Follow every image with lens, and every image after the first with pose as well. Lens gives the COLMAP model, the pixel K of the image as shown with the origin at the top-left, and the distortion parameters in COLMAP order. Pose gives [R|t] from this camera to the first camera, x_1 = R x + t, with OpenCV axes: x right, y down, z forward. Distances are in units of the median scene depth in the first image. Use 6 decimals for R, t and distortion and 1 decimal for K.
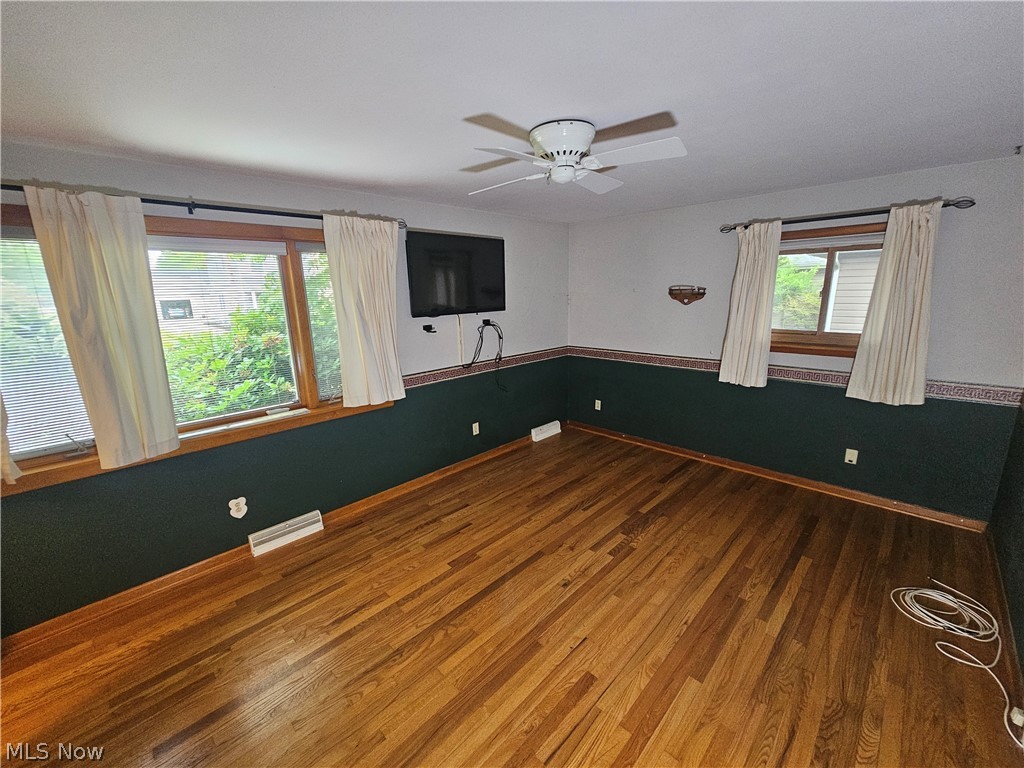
lens RADIAL K [[416.3, 0, 514.1], [0, 416.3, 385.0], [0, 0, 1]] dist [0.000918, -0.000563]
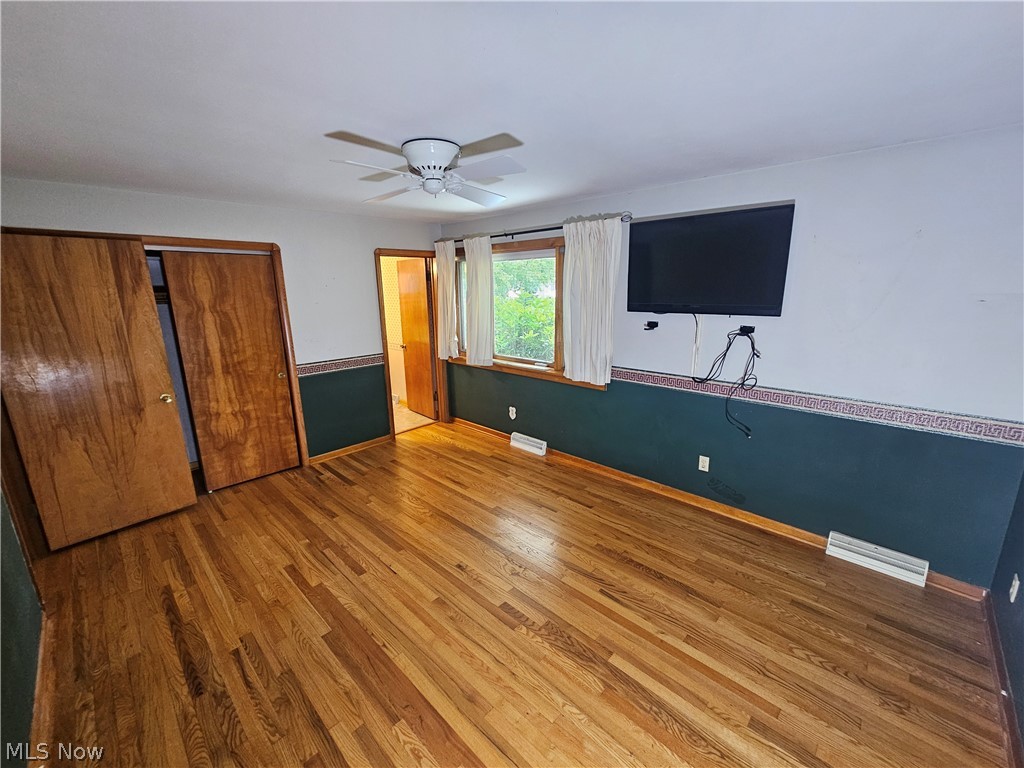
lens RADIAL K [[416.3, 0, 514.1], [0, 416.3, 385.0], [0, 0, 1]] dist [0.000918, -0.000563]
pose [[0.017837, 0.257984, -0.965985, 0.805049], [-0.210777, 0.945396, 0.248594, -0.198884], [0.977371, 0.199173, 0.071240, 0.749814]]
